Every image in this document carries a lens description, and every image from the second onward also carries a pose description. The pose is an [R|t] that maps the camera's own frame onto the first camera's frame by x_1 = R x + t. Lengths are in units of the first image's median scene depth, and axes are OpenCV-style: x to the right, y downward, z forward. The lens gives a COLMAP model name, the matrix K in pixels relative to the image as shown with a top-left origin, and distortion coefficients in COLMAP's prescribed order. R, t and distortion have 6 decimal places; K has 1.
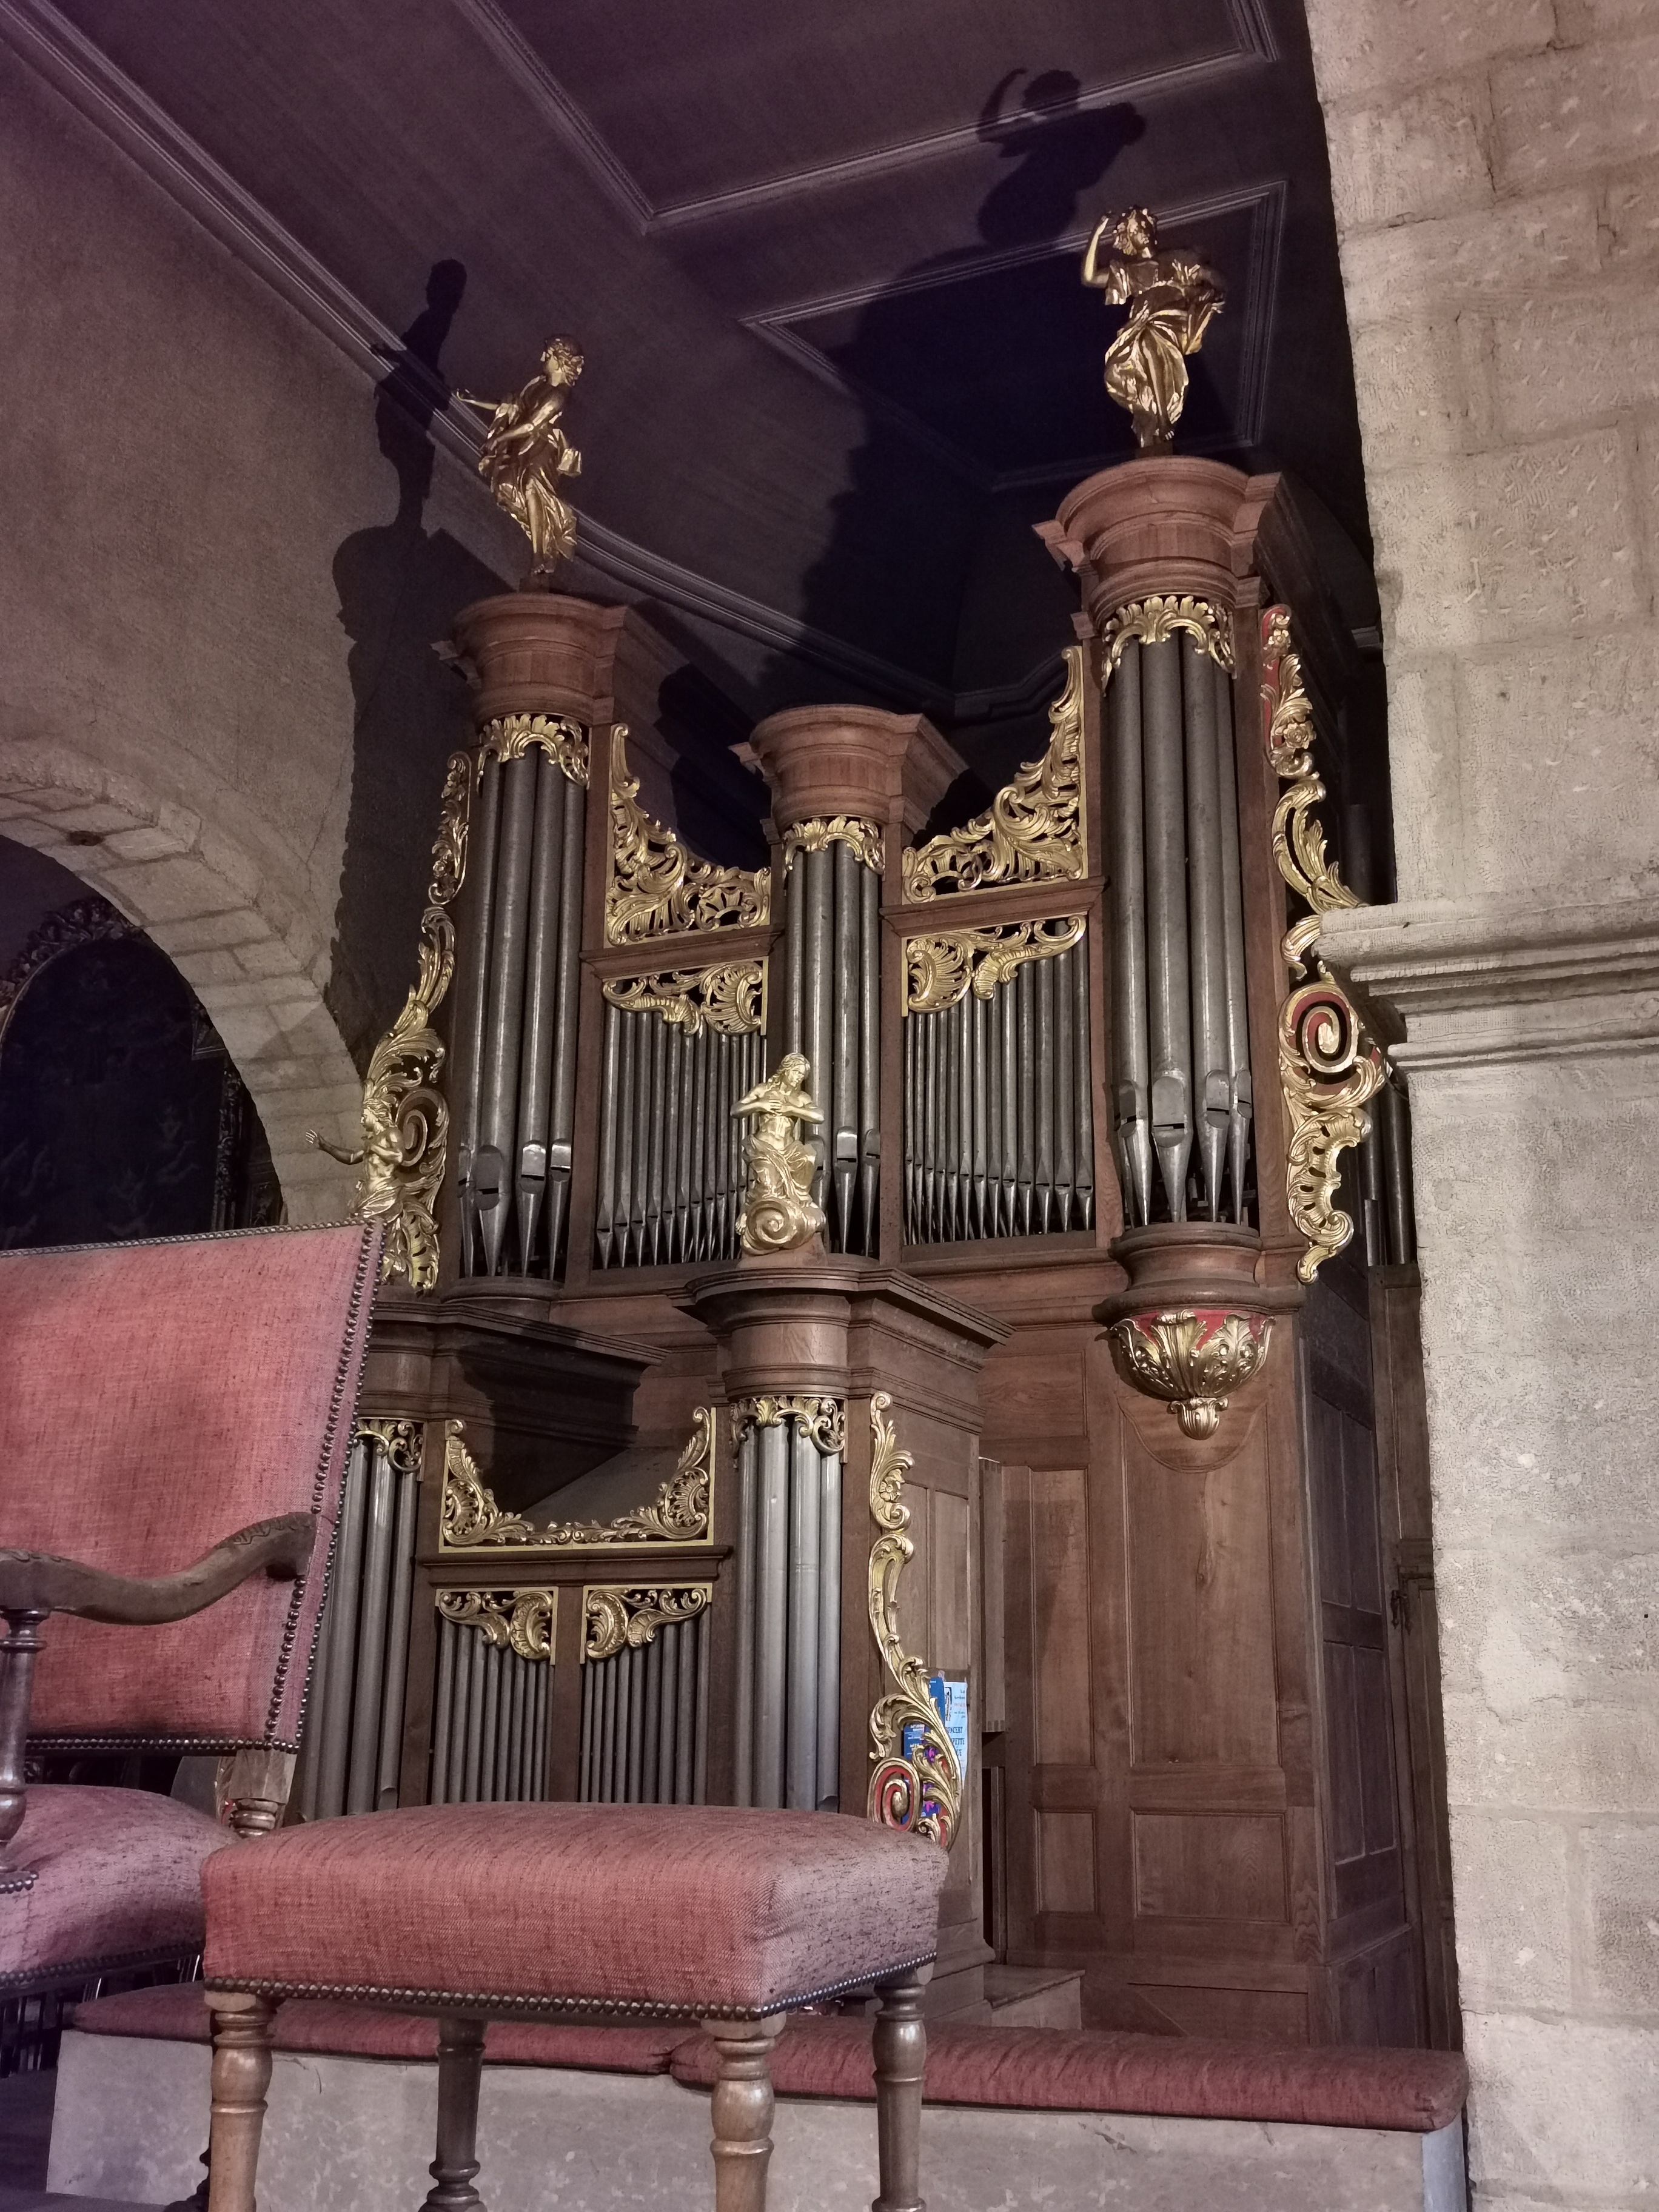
lens RADIAL K [[2164.6, 0, 887.5], [0, 2164.6, 1086.0], [0, 0, 1]] dist [0.028673, 0.000000]
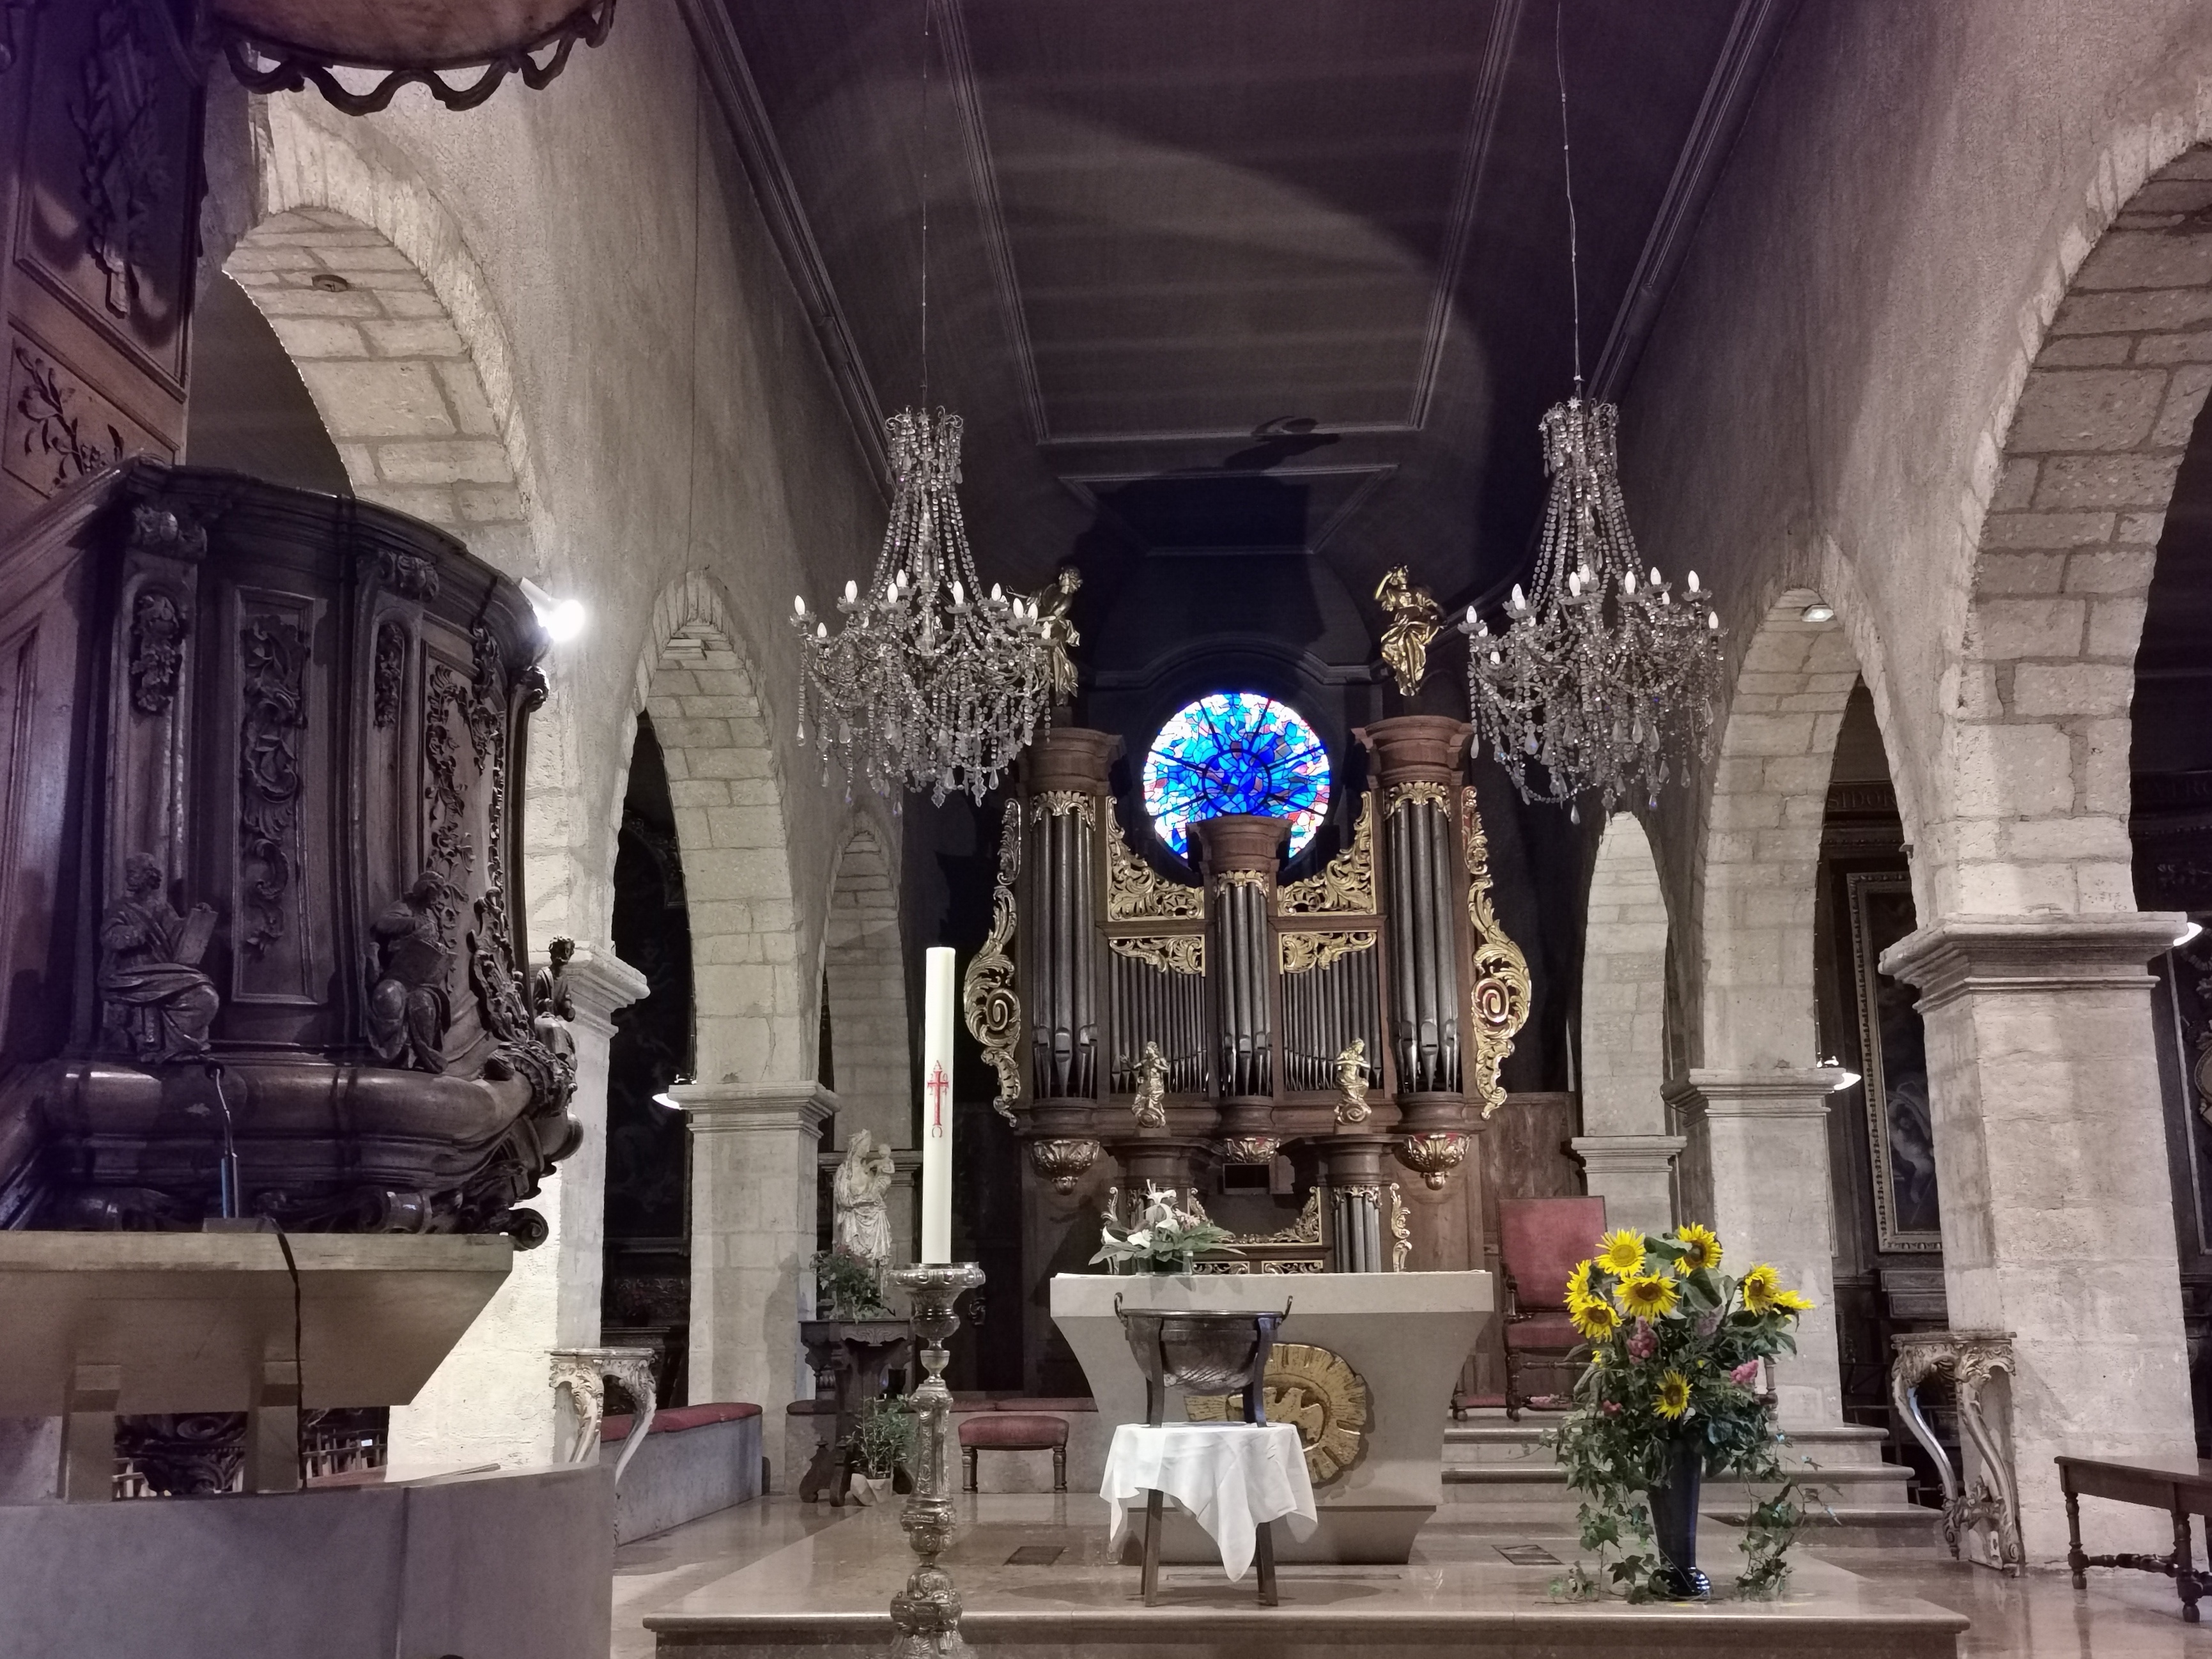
lens RADIAL K [[2164.5, 0, 1095.3], [0, 2164.5, 837.4], [0, 0, 1]] dist [0.028673, 0.000000]
pose [[0.952728, 0.055473, 0.298719, -0.776960], [-0.071343, 0.996547, 0.042478, -0.235793], [-0.295331, -0.061781, 0.953395, -0.869432]]
